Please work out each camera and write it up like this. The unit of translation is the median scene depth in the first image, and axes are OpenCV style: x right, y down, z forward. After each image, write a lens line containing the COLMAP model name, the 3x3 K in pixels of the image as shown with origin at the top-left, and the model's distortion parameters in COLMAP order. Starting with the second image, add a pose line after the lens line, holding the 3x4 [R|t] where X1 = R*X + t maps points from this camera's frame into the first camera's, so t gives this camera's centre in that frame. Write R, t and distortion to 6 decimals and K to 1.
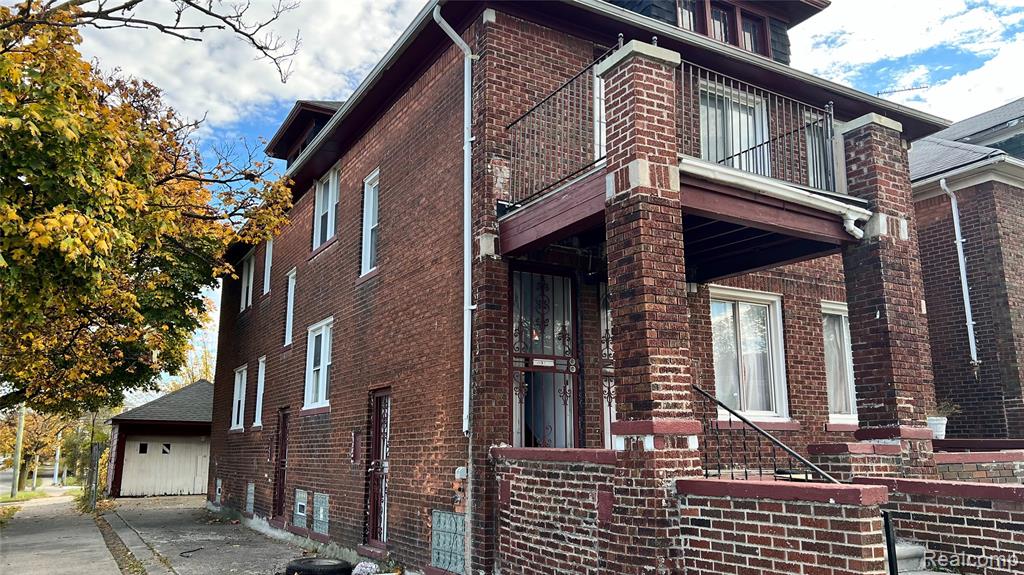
lens RADIAL K [[749.7, 0, 511.1], [0, 749.7, 294.7], [0, 0, 1]] dist [0.059166, -0.092143]
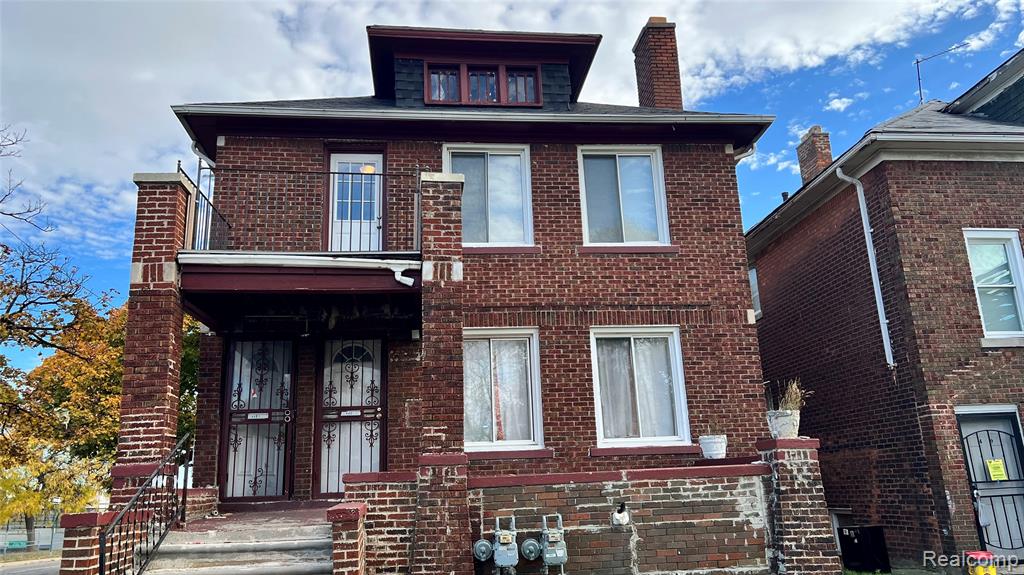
lens RADIAL K [[756.8, 0, 531.5], [0, 756.8, 279.8], [0, 0, 1]] dist [0.066177, -0.085755]
pose [[0.921426, -0.137992, -0.363225, 1.023720], [0.114513, 0.989734, -0.085513, 0.032798], [0.371297, 0.037200, 0.927769, 0.020216]]
